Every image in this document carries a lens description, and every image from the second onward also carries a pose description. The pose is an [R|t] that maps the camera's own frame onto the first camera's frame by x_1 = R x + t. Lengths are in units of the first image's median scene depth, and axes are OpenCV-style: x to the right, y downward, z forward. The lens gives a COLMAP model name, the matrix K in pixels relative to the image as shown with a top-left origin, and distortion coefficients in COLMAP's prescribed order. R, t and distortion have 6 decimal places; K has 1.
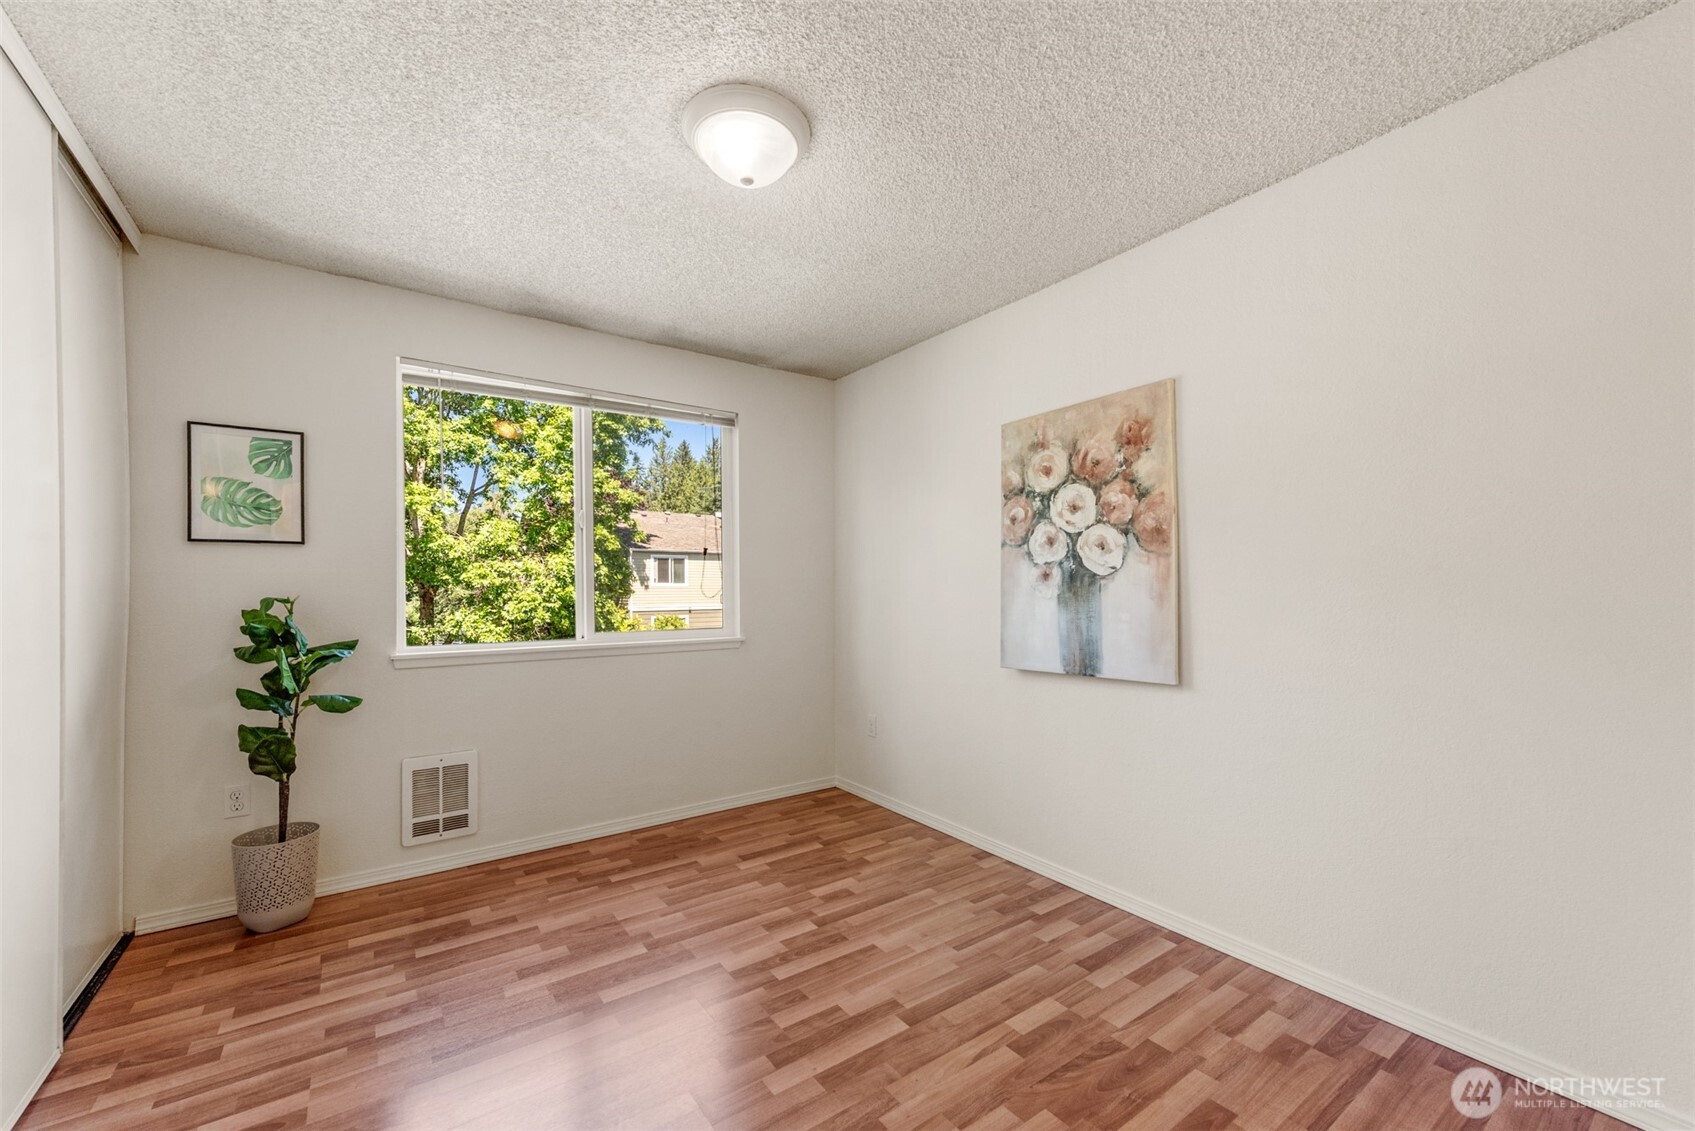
lens RADIAL K [[675.5, 0, 844.8], [0, 675.5, 587.5], [0, 0, 1]] dist [0.001007, -0.000002]
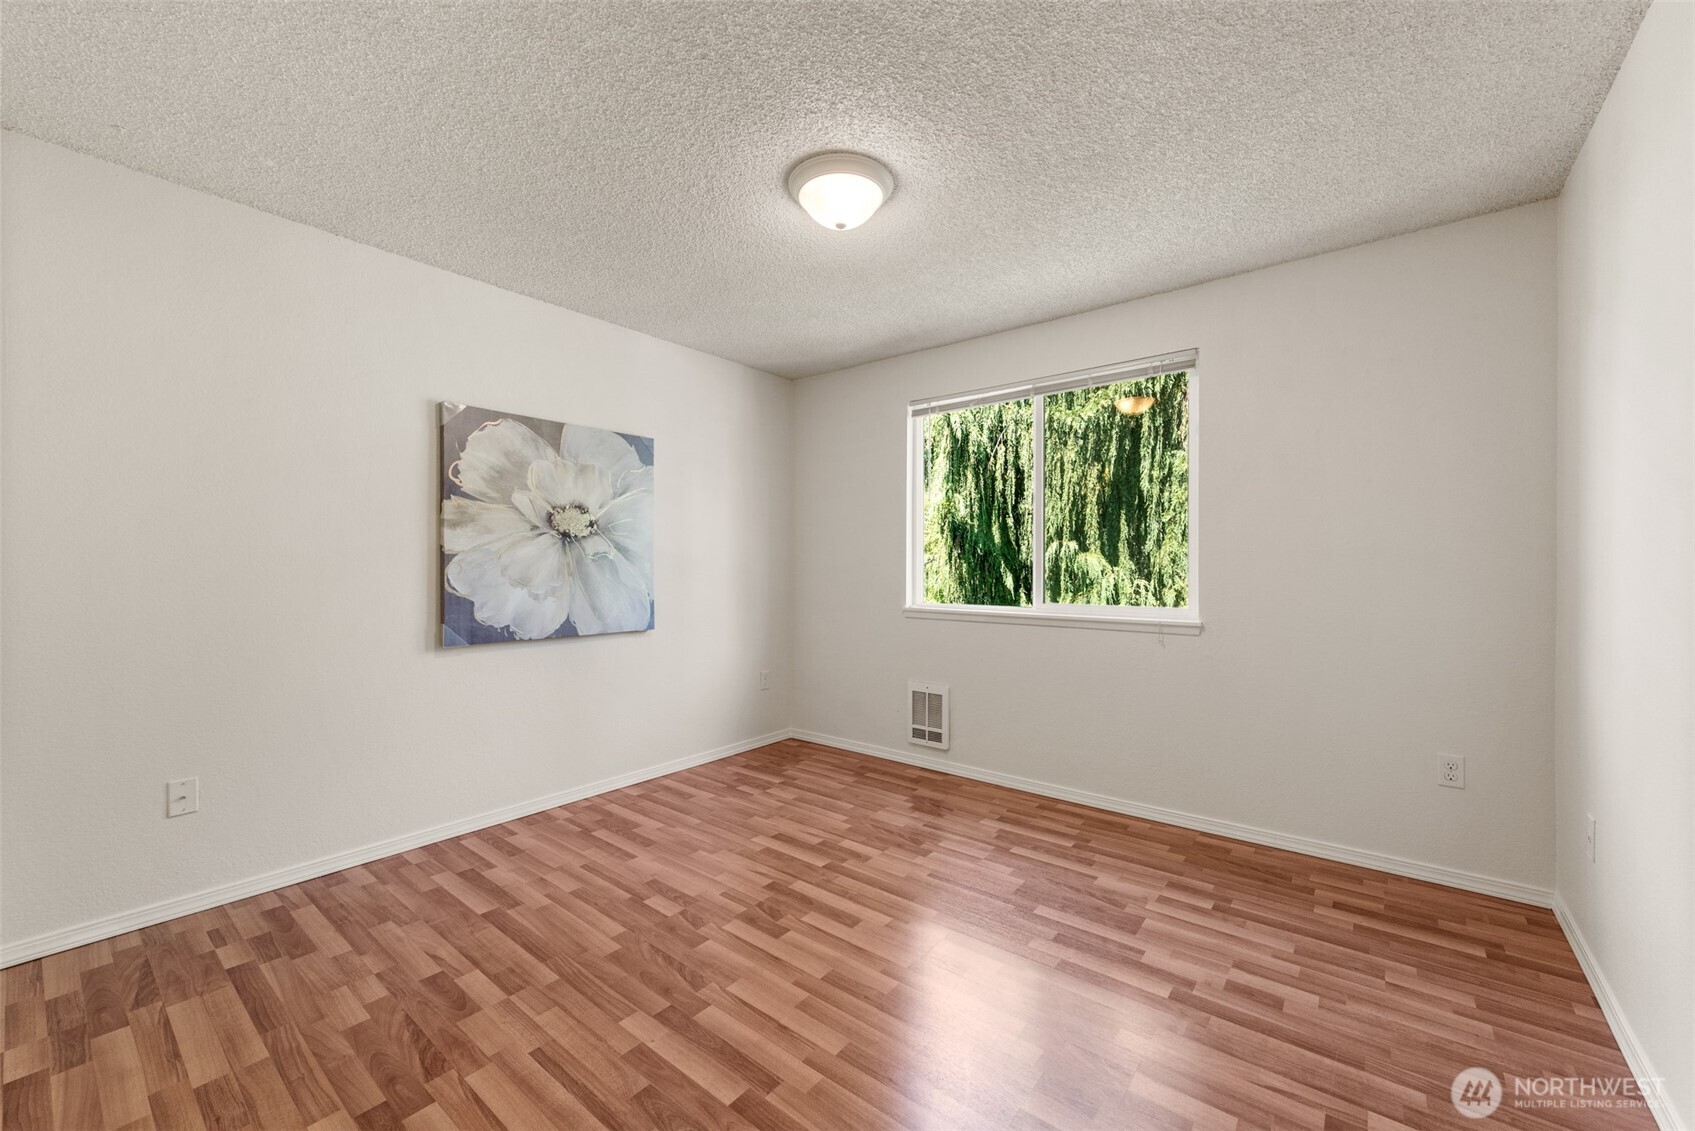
lens RADIAL K [[671.2, 0, 847.5], [0, 671.2, 565.5], [0, 0, 1]] dist [0.008734, -0.000100]
pose [[0.274075, 0.008637, -0.961670, 0.736767], [-0.002820, 0.999963, 0.008177, -0.003383], [0.961704, 0.000471, 0.274089, 0.521264]]
